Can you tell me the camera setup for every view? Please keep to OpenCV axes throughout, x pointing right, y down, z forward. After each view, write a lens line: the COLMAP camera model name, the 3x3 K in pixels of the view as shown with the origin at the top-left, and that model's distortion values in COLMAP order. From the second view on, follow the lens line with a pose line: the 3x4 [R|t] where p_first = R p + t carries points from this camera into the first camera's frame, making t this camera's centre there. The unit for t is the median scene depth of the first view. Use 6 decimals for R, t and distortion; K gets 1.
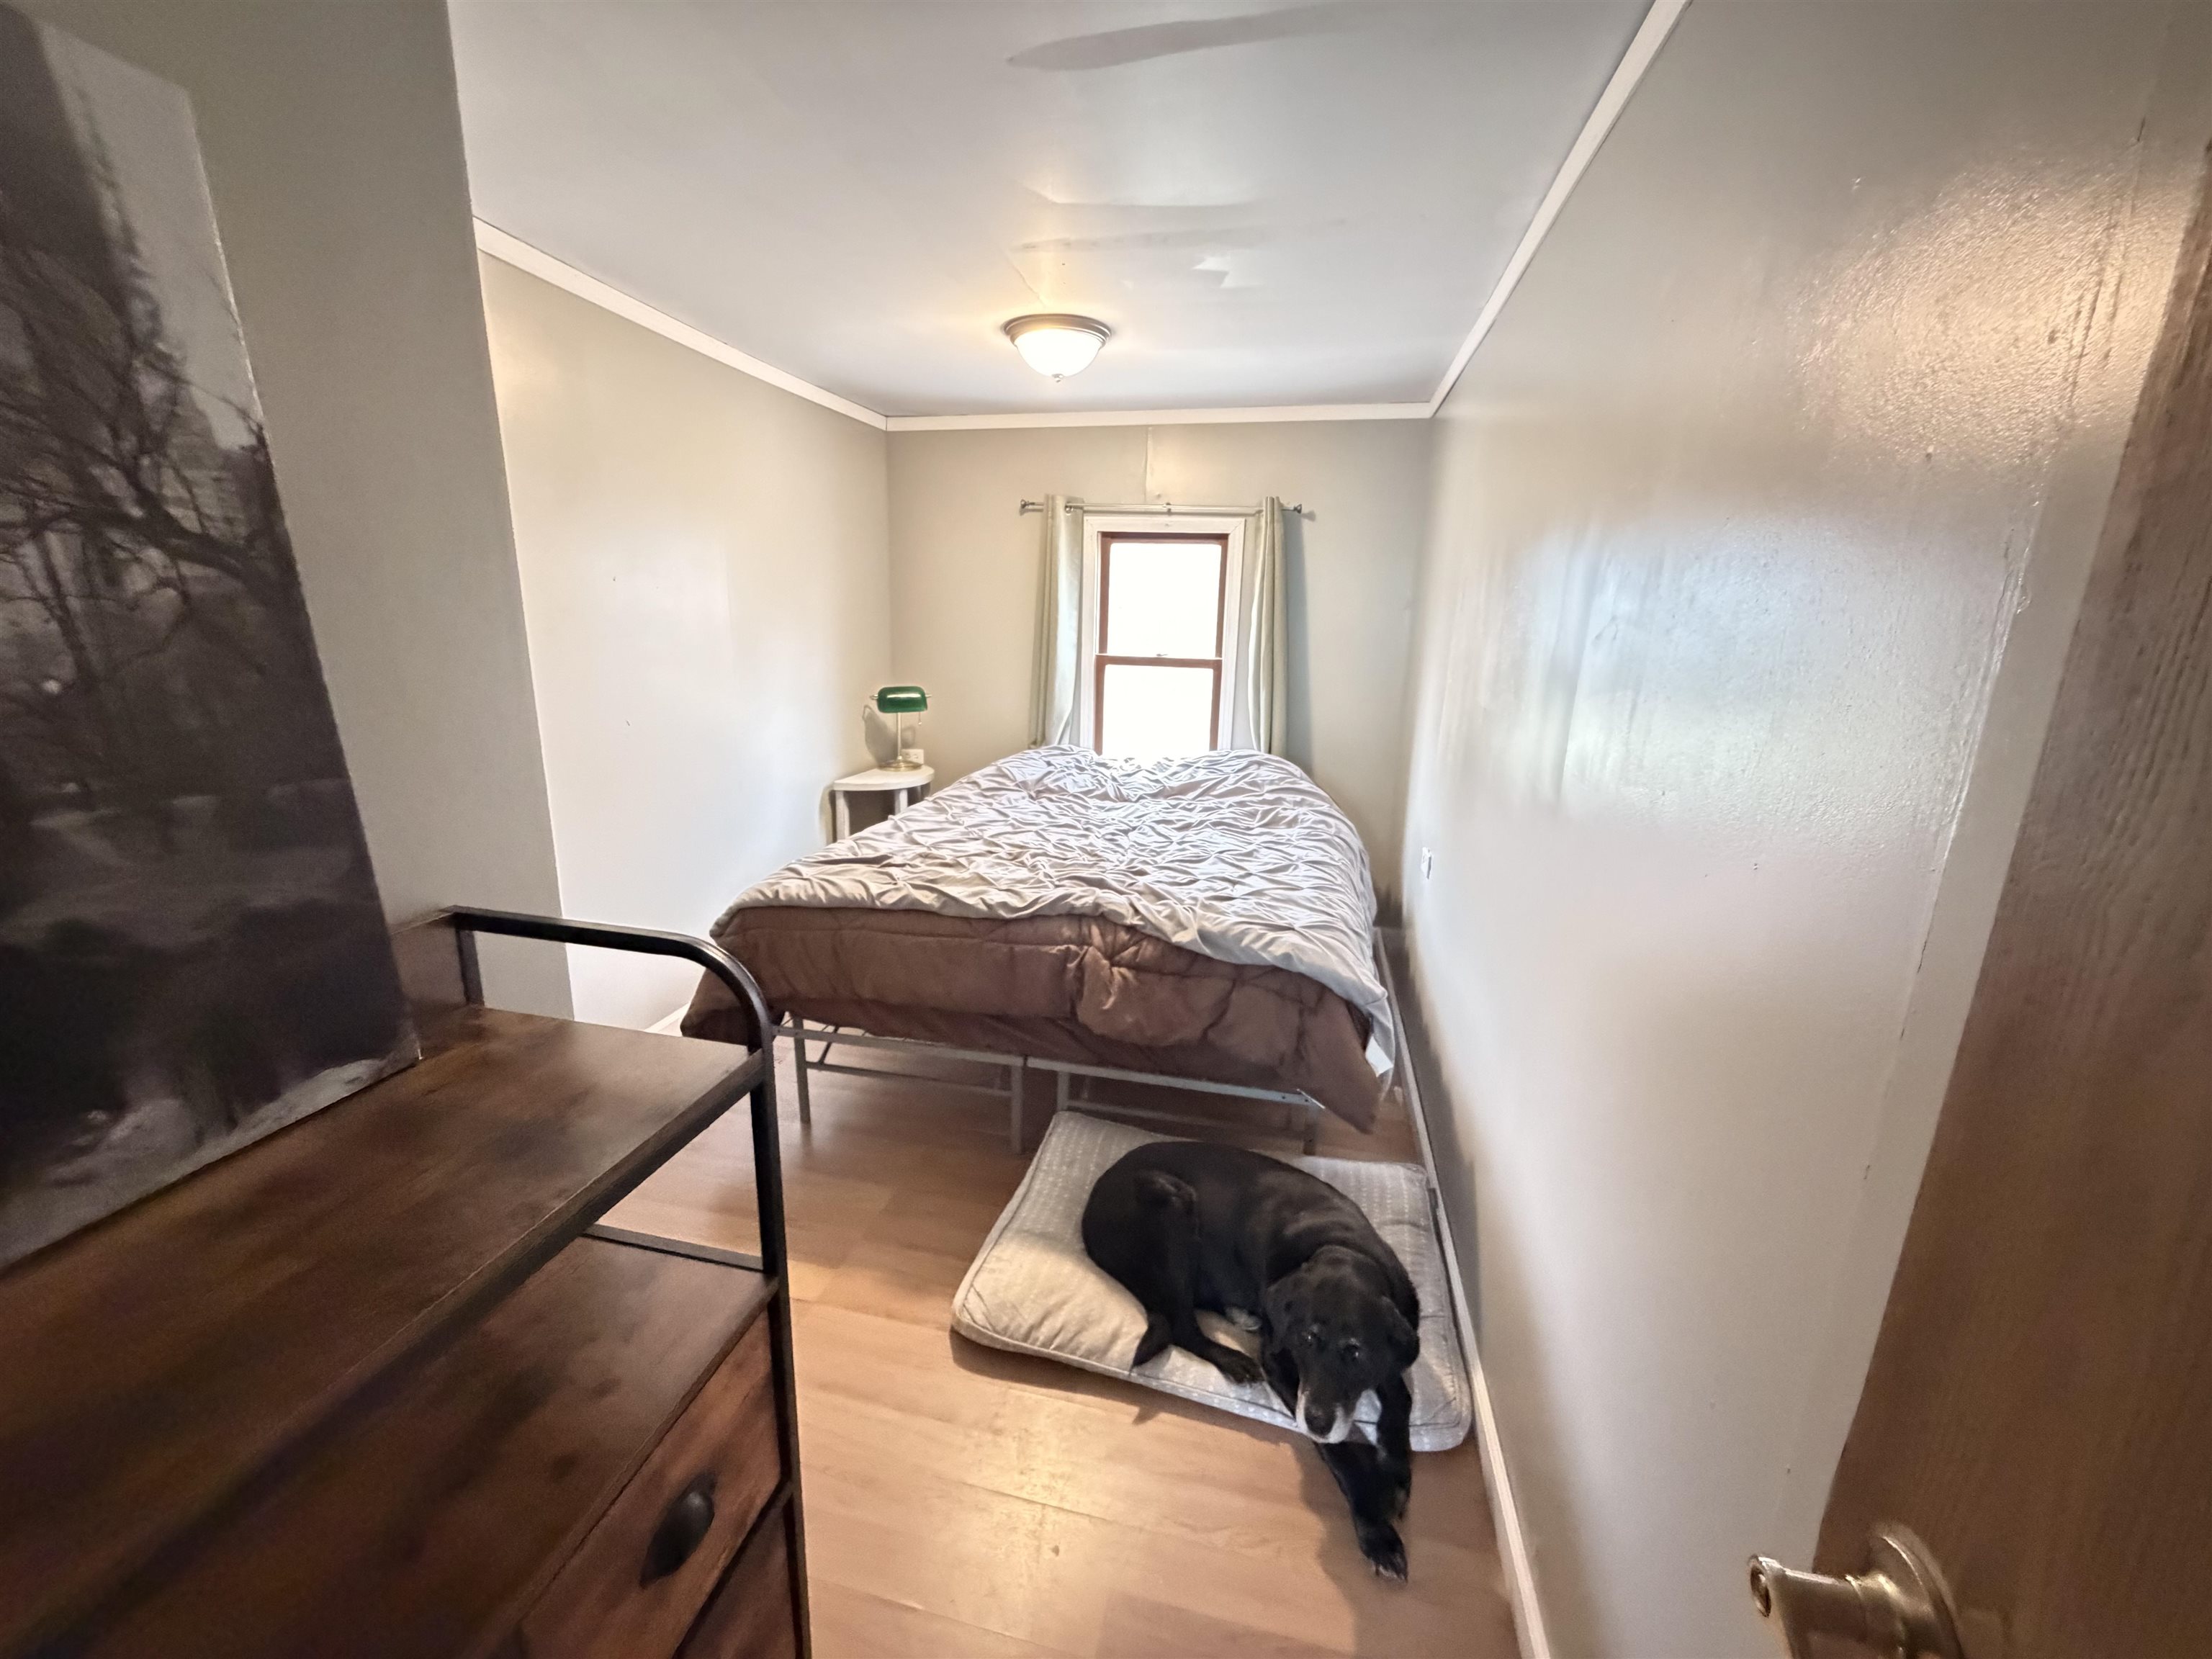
lens RADIAL K [[880.2, 0, 1094.9], [0, 880.2, 828.2], [0, 0, 1]] dist [0.000718, -0.000241]
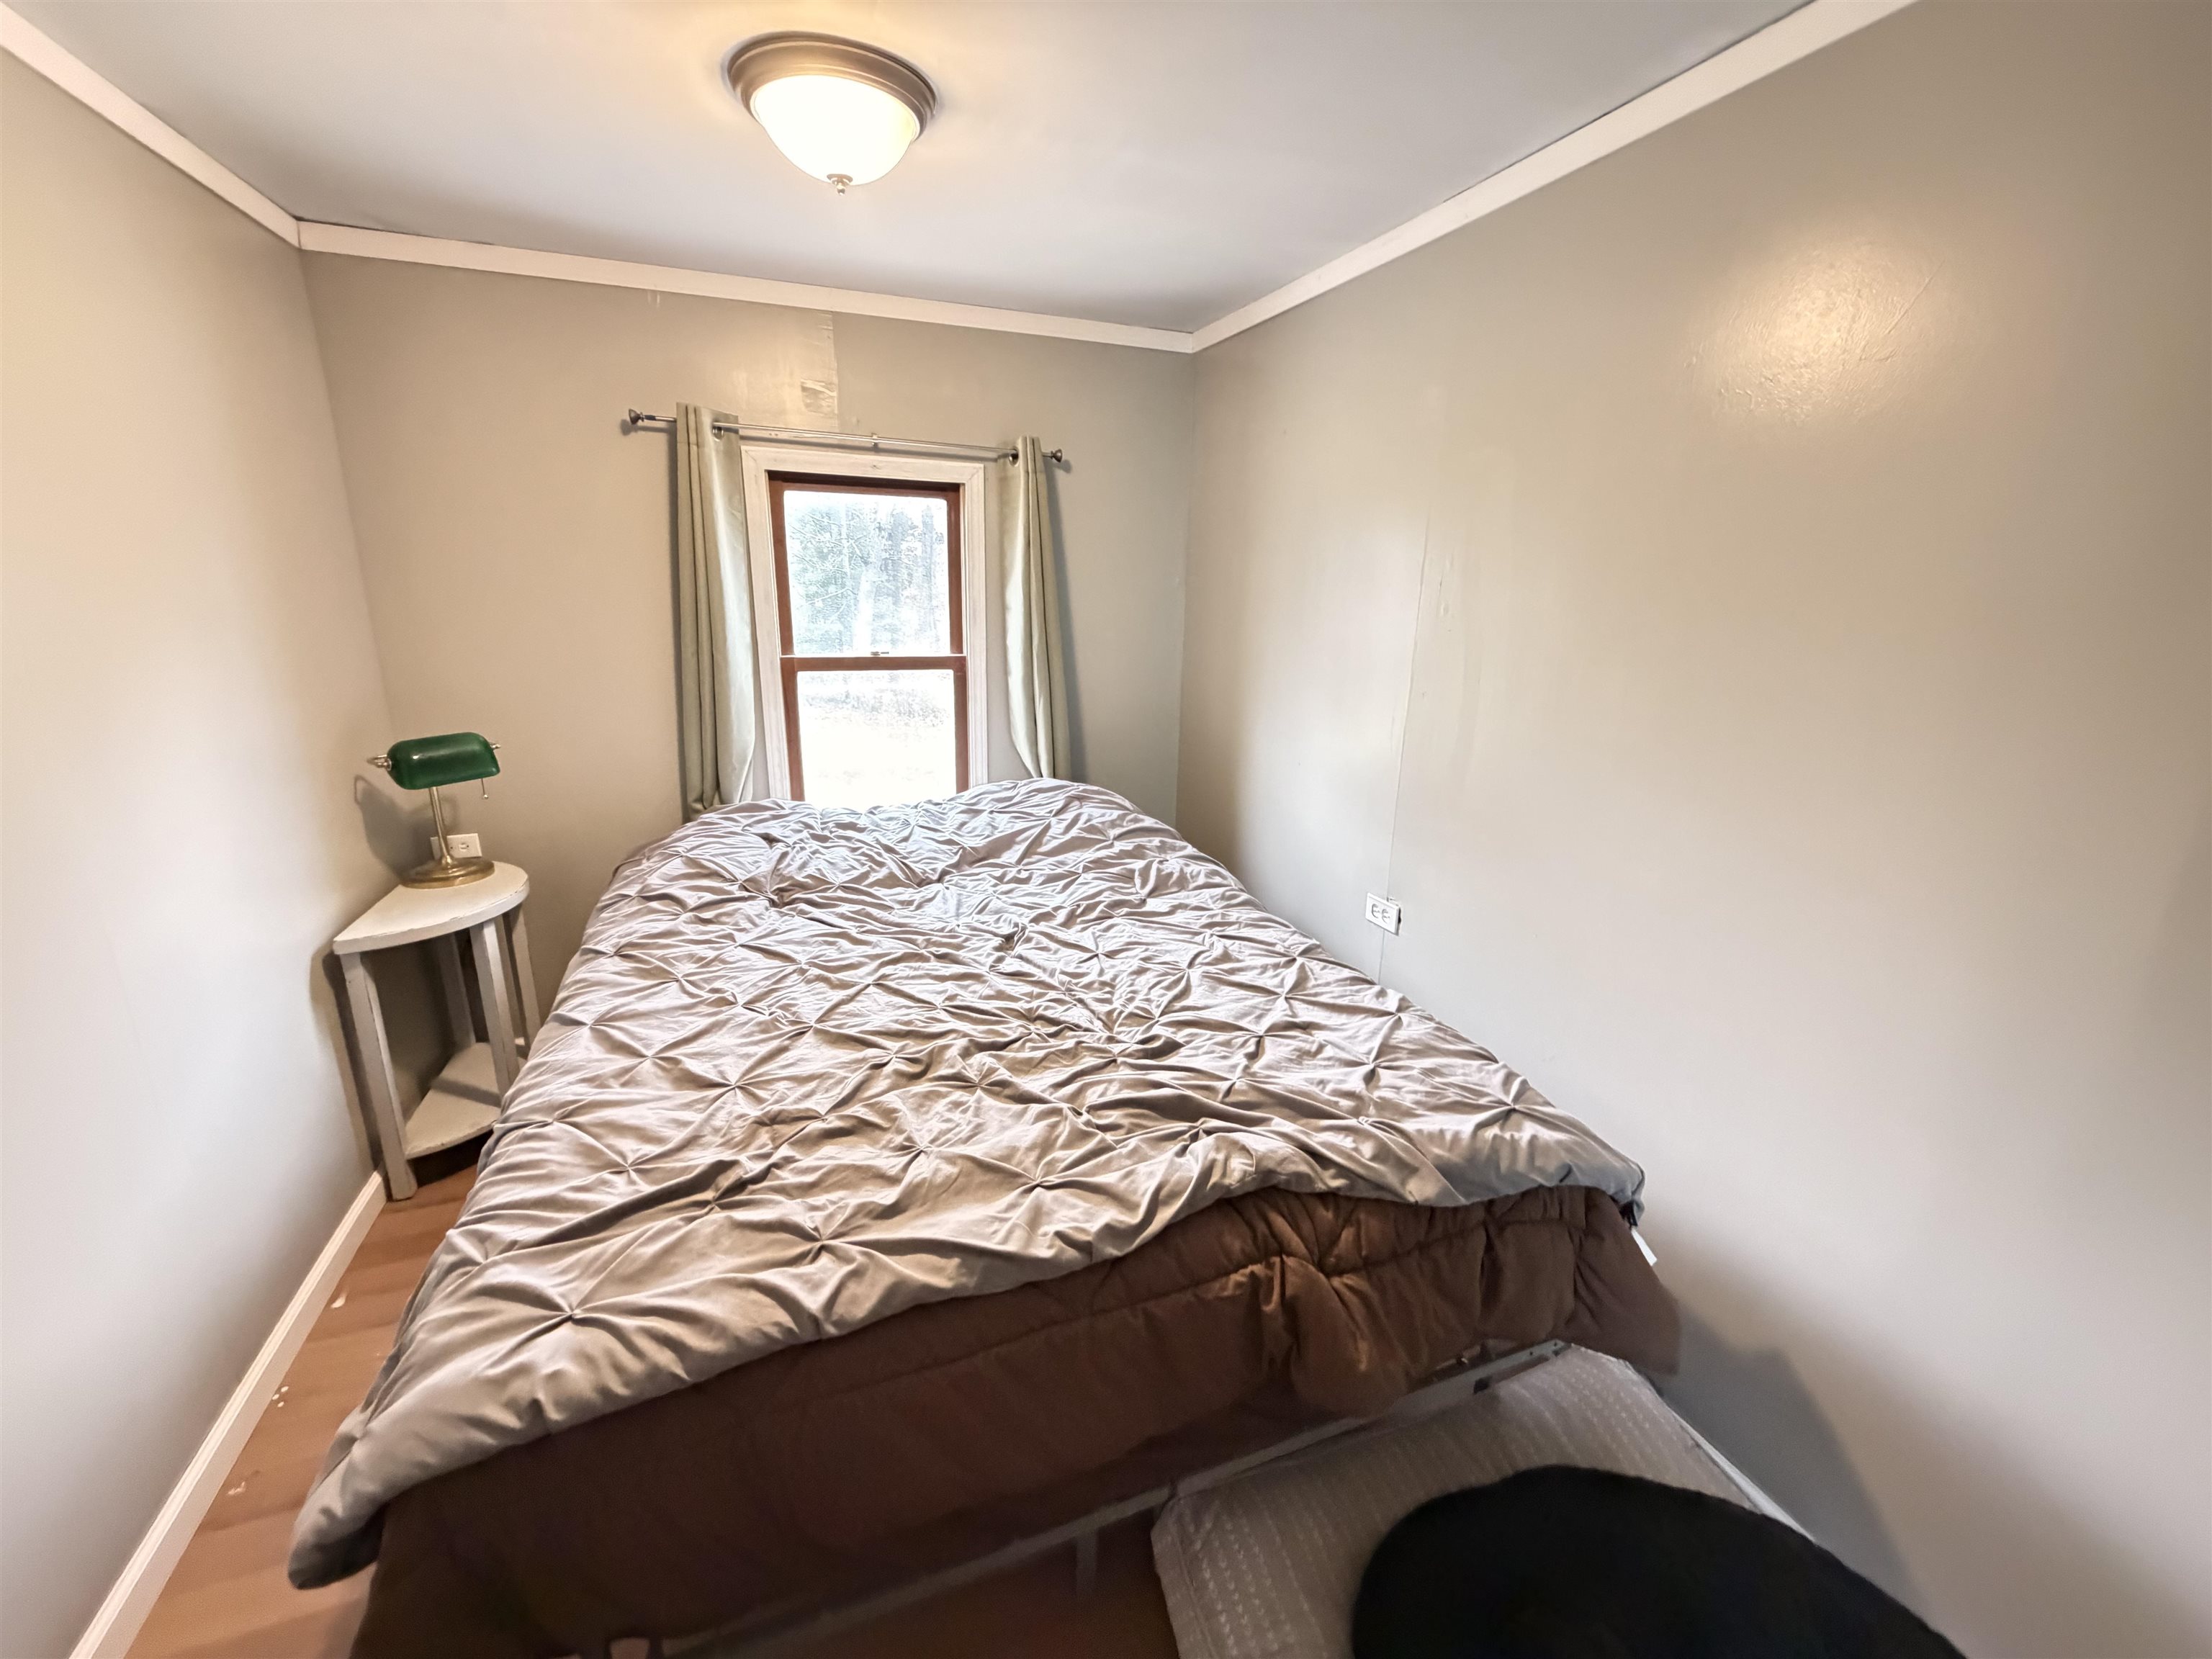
lens RADIAL K [[880.2, 0, 1101.7], [0, 880.2, 837.5], [0, 0, 1]] dist [0.000718, -0.000241]
pose [[0.830764, -0.165862, 0.531338, -0.195604], [0.132730, 0.986066, 0.100281, -0.108861], [-0.540568, -0.012785, 0.841203, 0.336774]]
